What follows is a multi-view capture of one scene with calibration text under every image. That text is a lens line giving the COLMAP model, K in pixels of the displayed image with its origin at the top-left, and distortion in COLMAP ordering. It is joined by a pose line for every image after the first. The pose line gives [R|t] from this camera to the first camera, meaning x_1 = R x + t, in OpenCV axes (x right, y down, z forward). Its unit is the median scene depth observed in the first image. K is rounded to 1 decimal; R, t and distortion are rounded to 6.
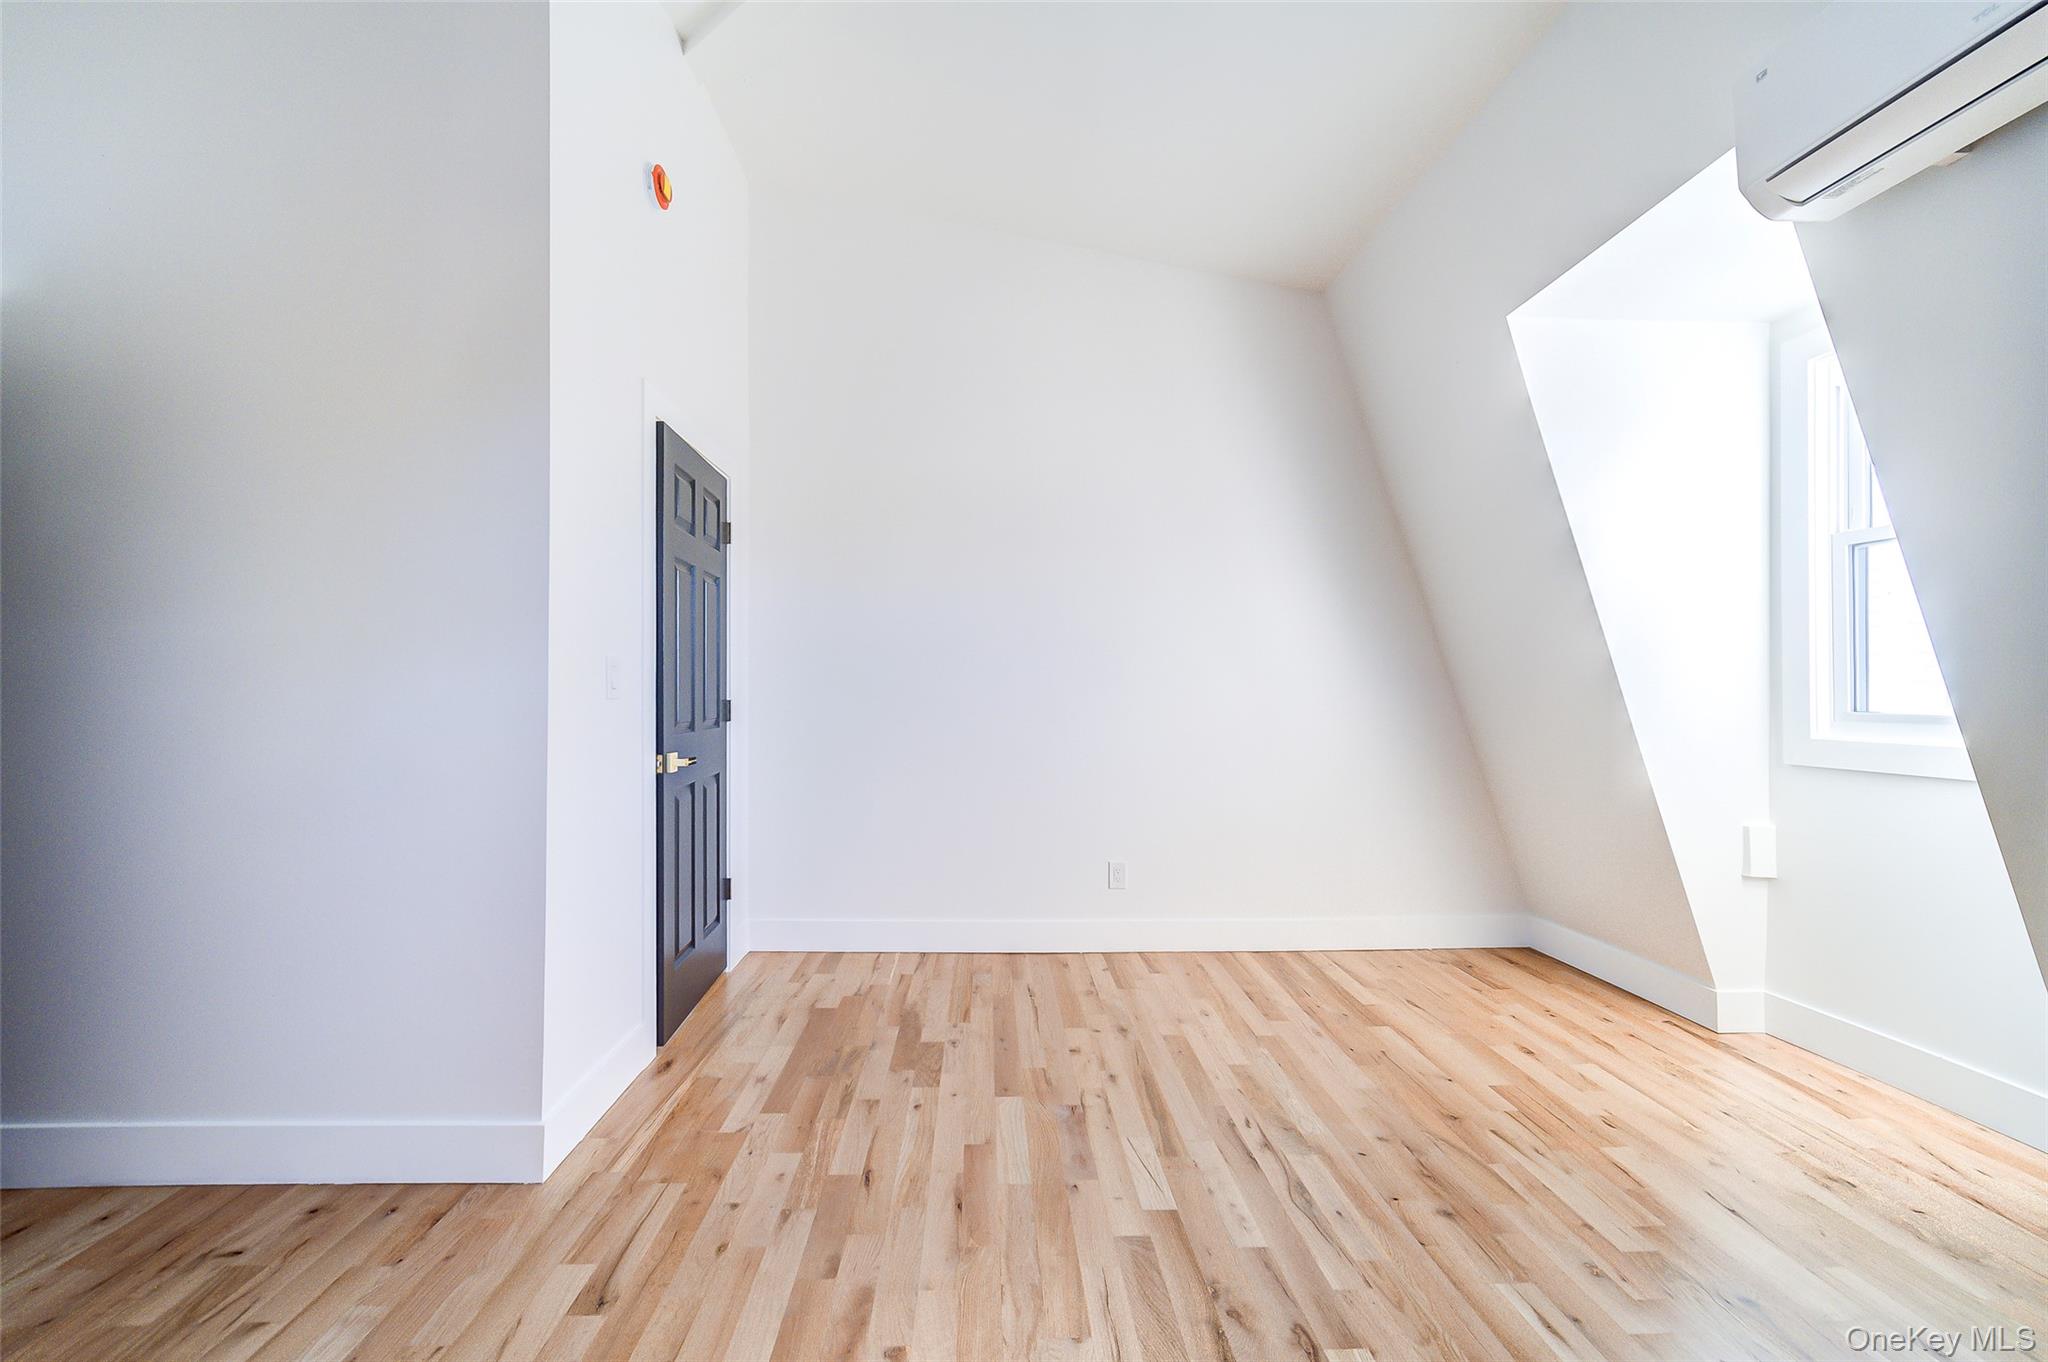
lens RADIAL K [[833.2, 0, 1016.4], [0, 833.2, 684.3], [0, 0, 1]] dist [0.002584, 0.000065]
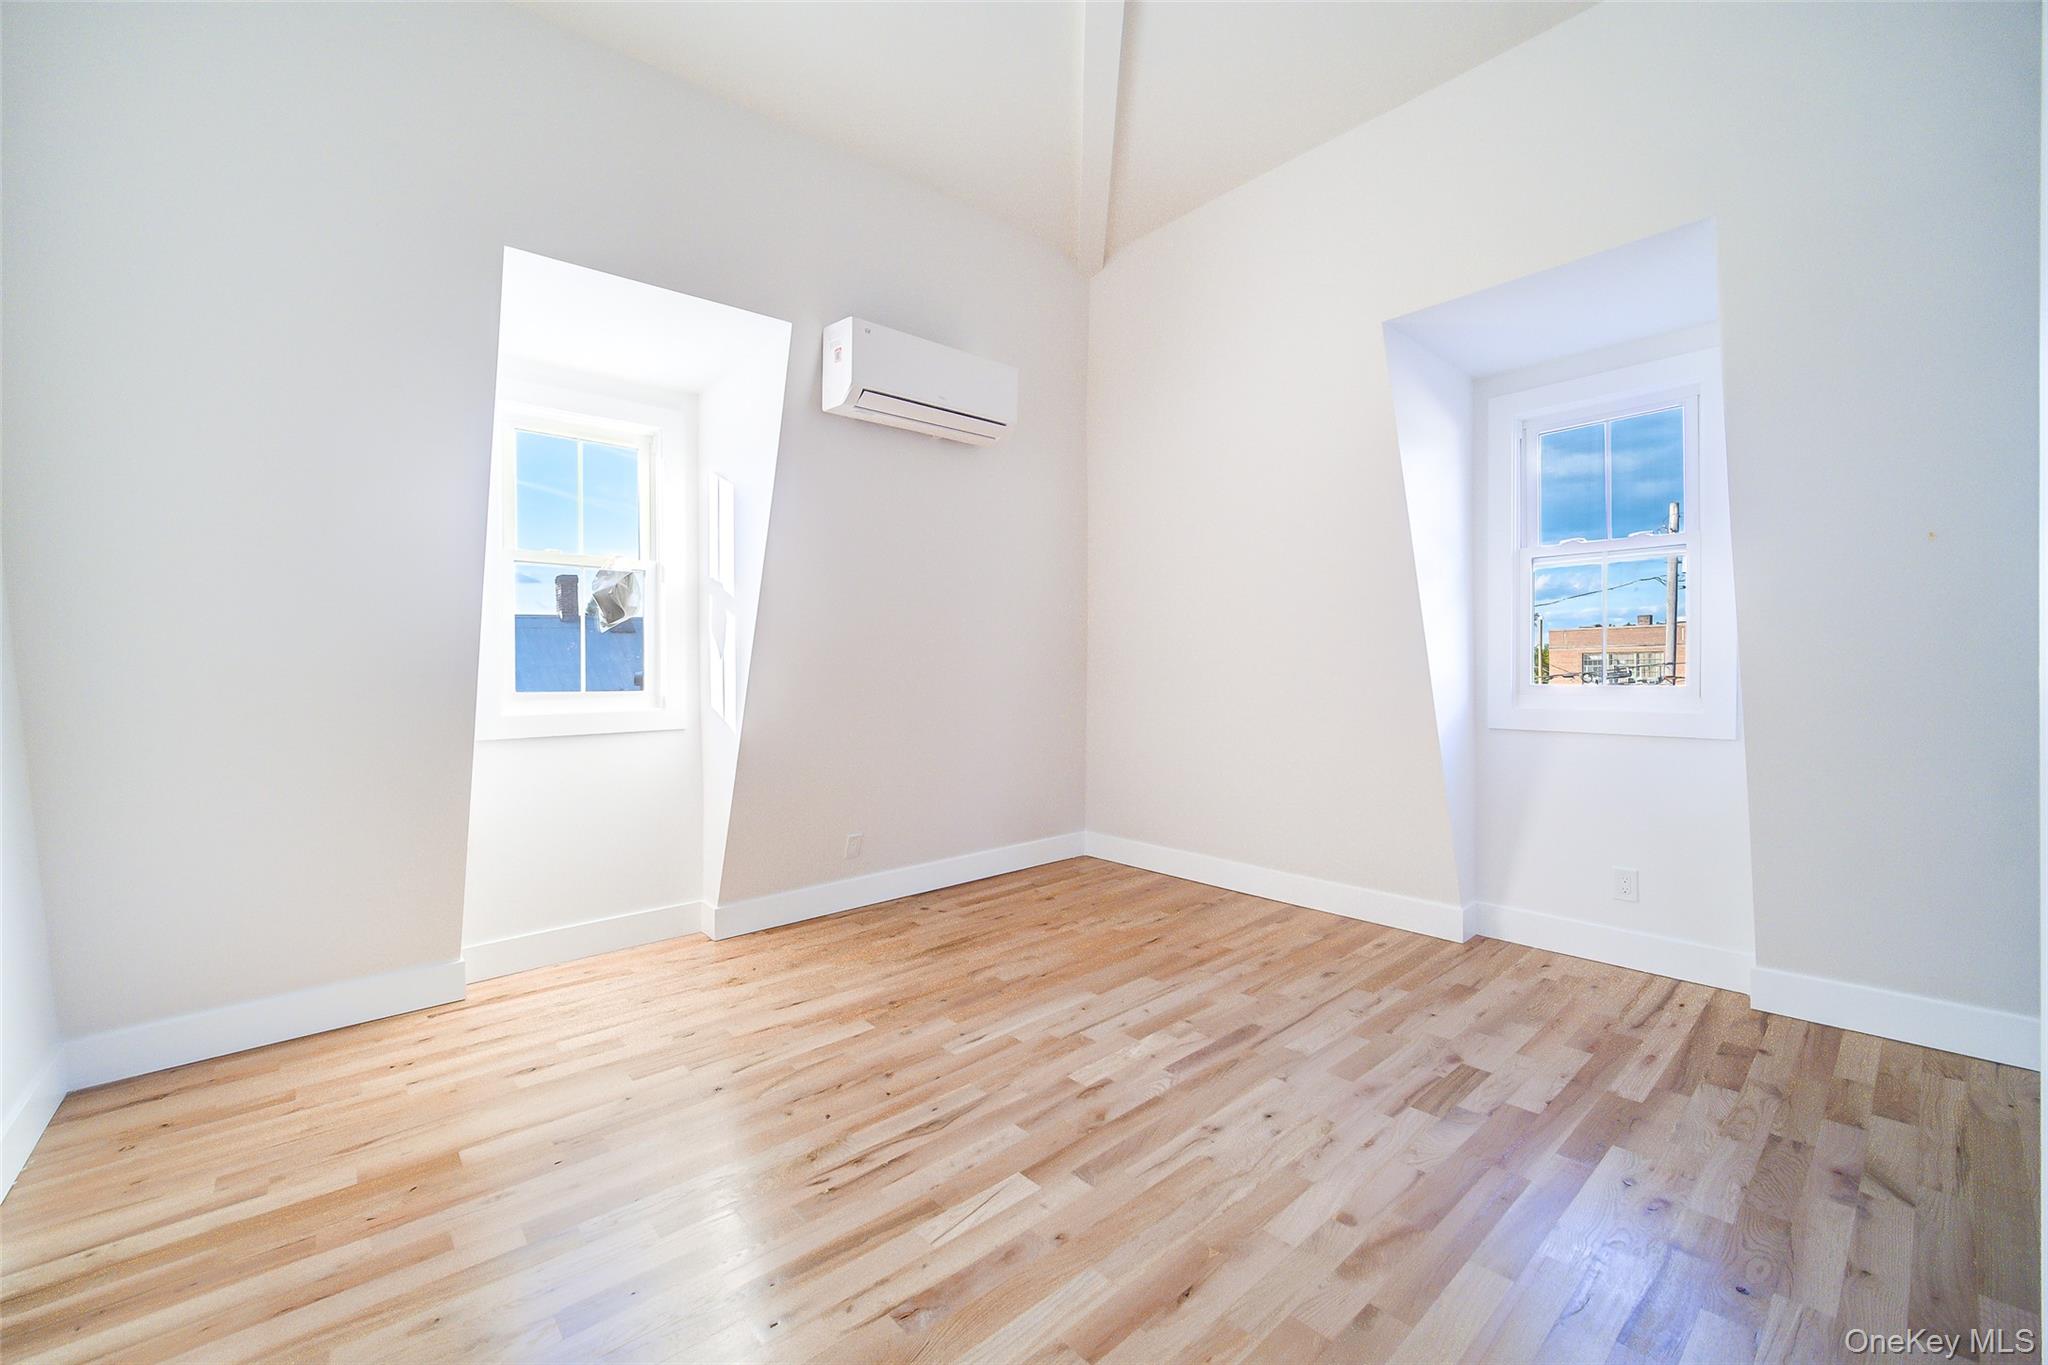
lens RADIAL K [[817.2, 0, 1013.9], [0, 817.2, 679.2], [0, 0, 1]] dist [-0.001455, -0.000271]
pose [[-0.627535, -0.003213, 0.778582, -0.429229], [0.004596, 0.999959, 0.007831, 0.009425], [-0.778575, 0.008492, -0.627494, 1.194796]]
